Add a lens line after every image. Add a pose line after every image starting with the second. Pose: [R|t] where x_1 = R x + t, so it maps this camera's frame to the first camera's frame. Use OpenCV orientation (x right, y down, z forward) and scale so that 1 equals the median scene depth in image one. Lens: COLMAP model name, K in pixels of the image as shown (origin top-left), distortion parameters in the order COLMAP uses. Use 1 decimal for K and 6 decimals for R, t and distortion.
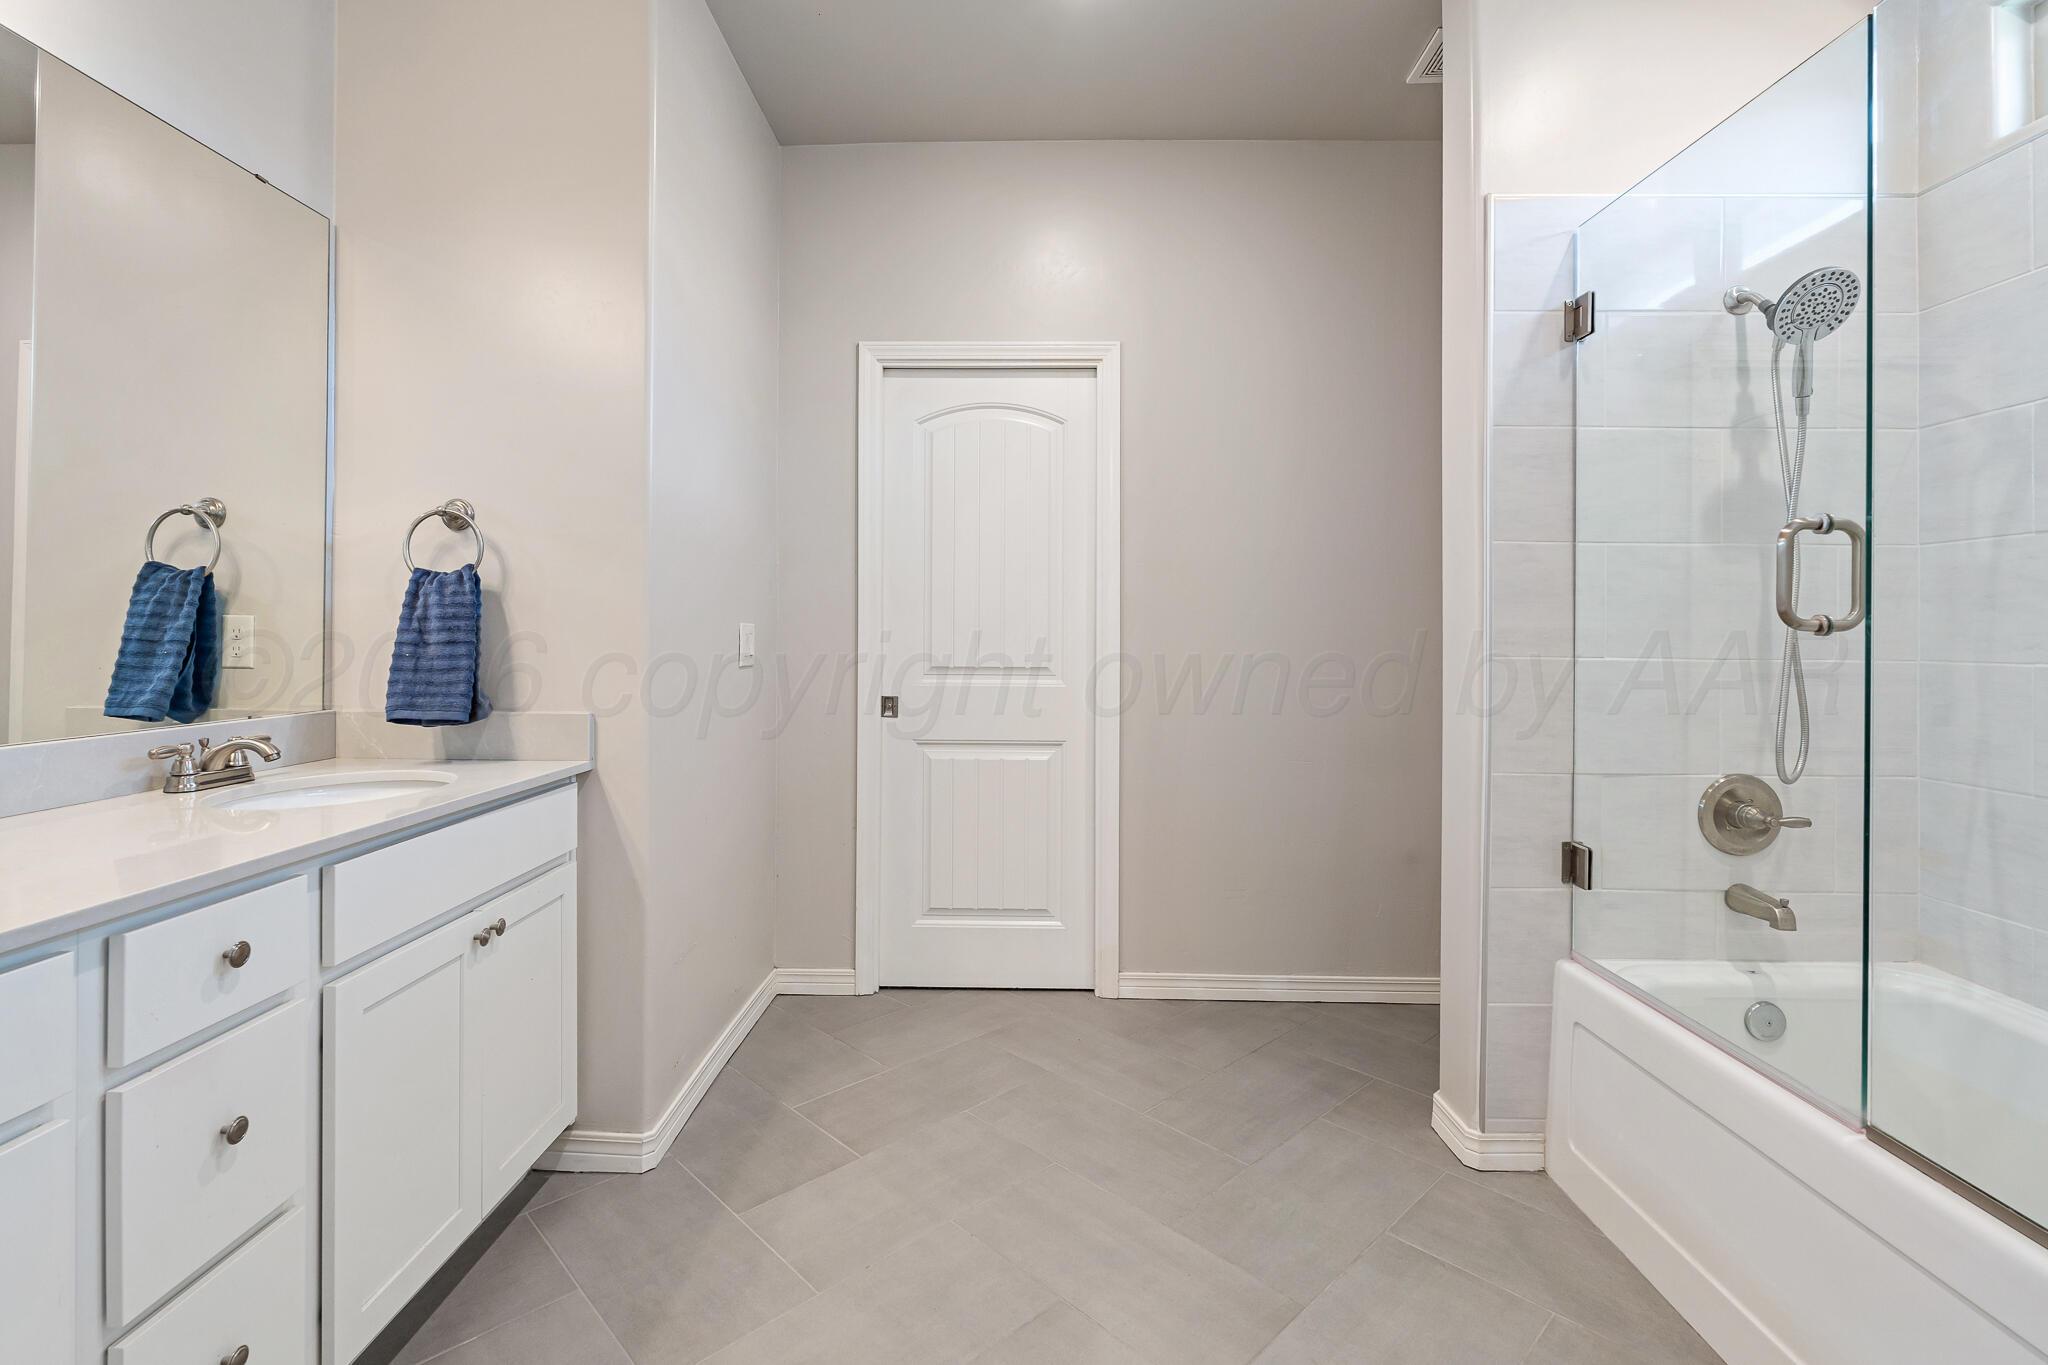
lens RADIAL K [[908.7, 0, 992.7], [0, 908.7, 623.0], [0, 0, 1]] dist [0.000192, 0.000712]
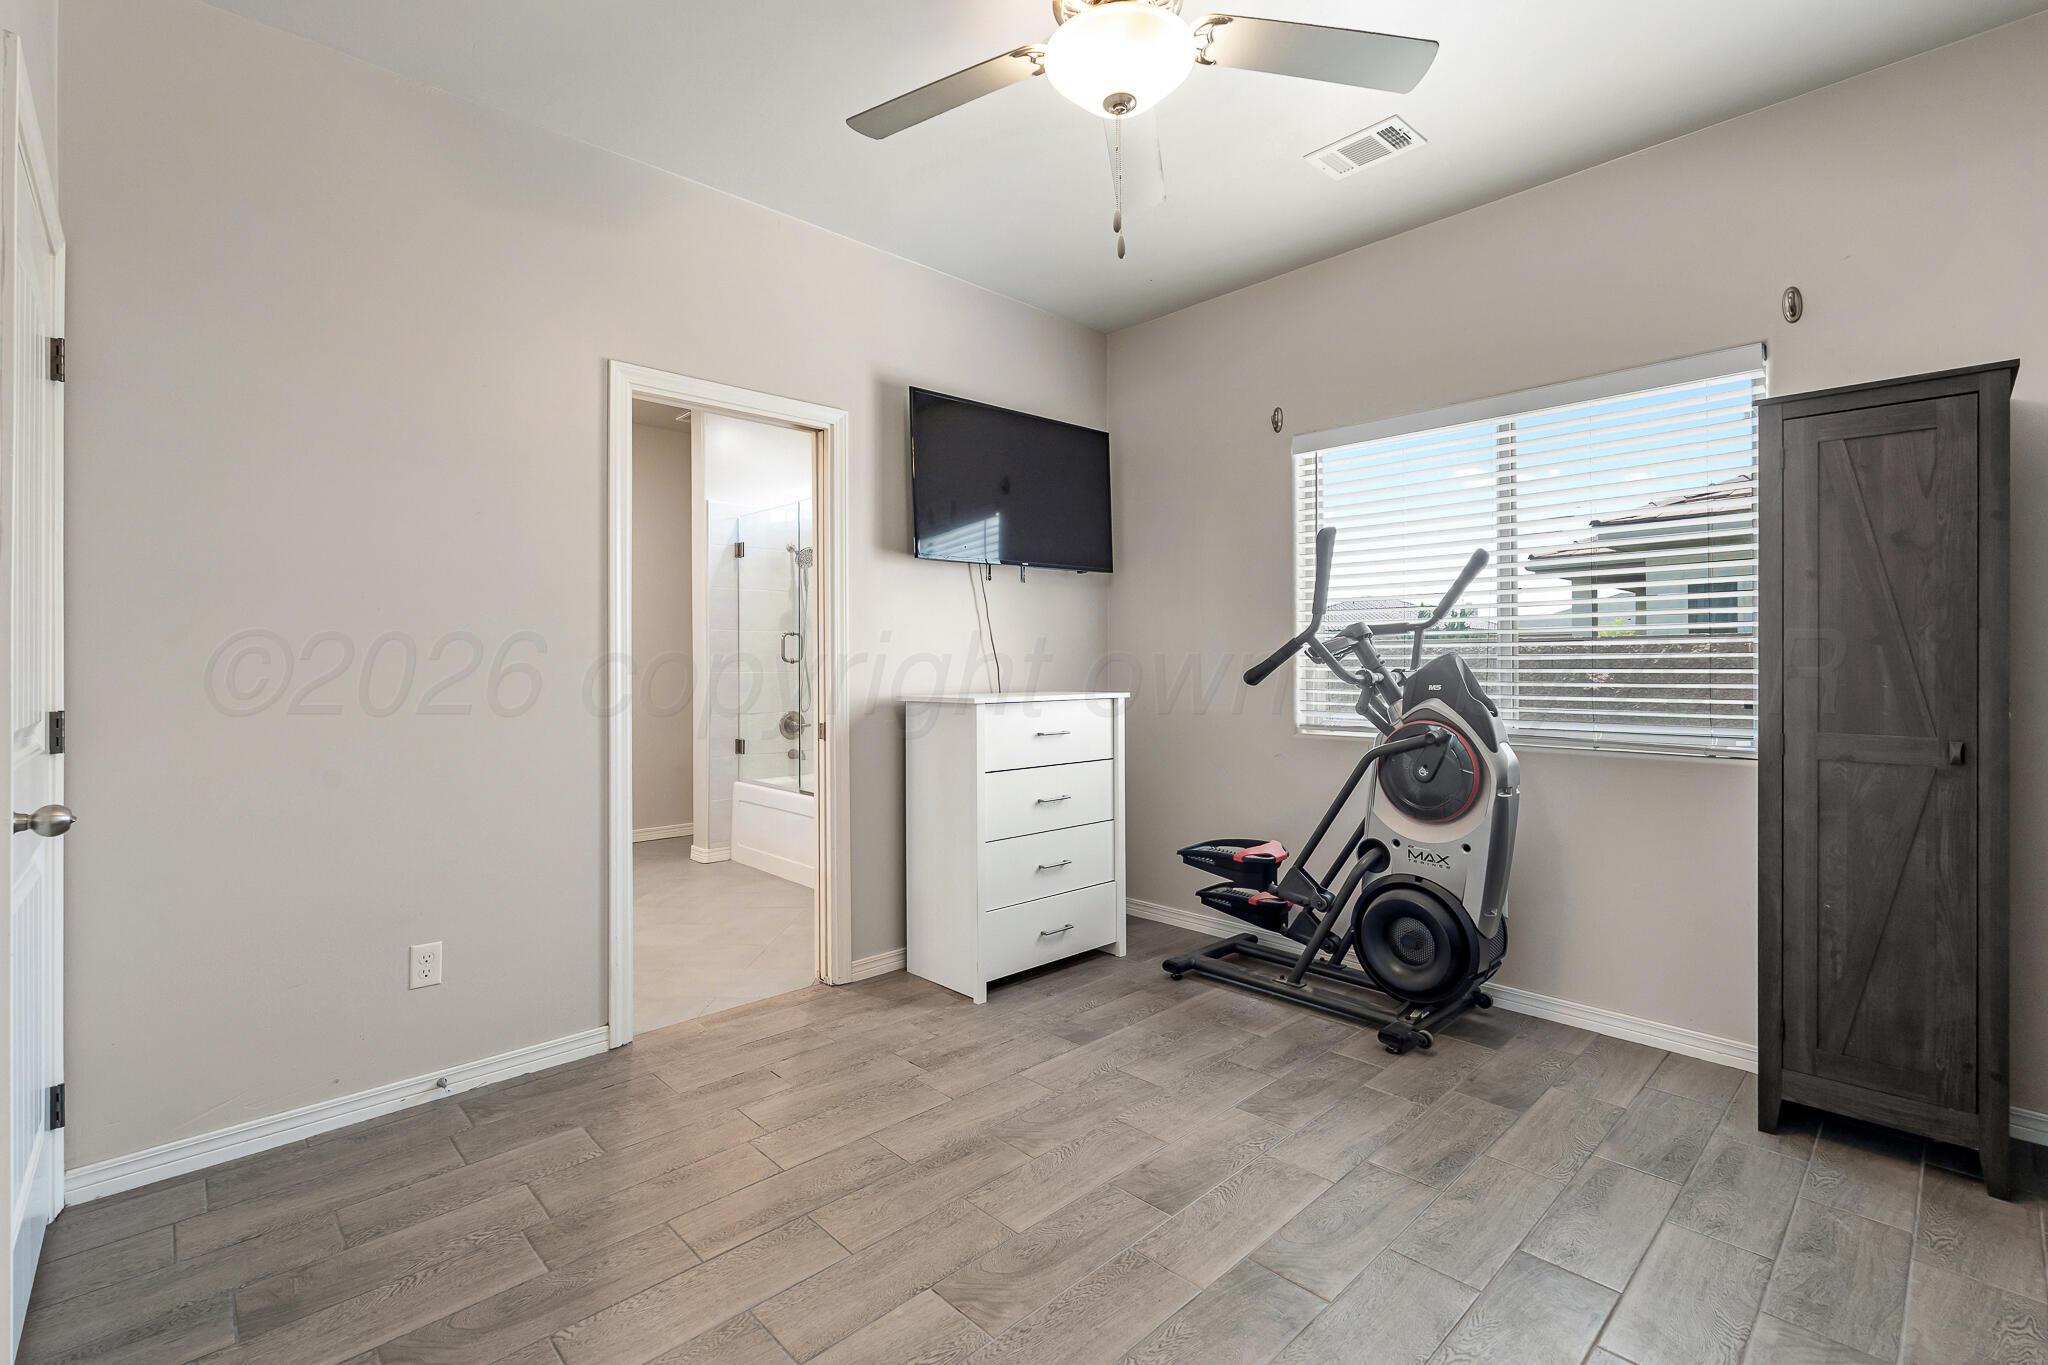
lens RADIAL K [[908.7, 0, 1023.9], [0, 908.7, 668.6], [0, 0, 1]] dist [0.000192, 0.000712]
pose [[0.691616, -0.015058, 0.722109, -0.825670], [0.001270, 0.999806, 0.019633, -0.027222], [-0.722265, -0.012661, 0.691501, -1.678250]]
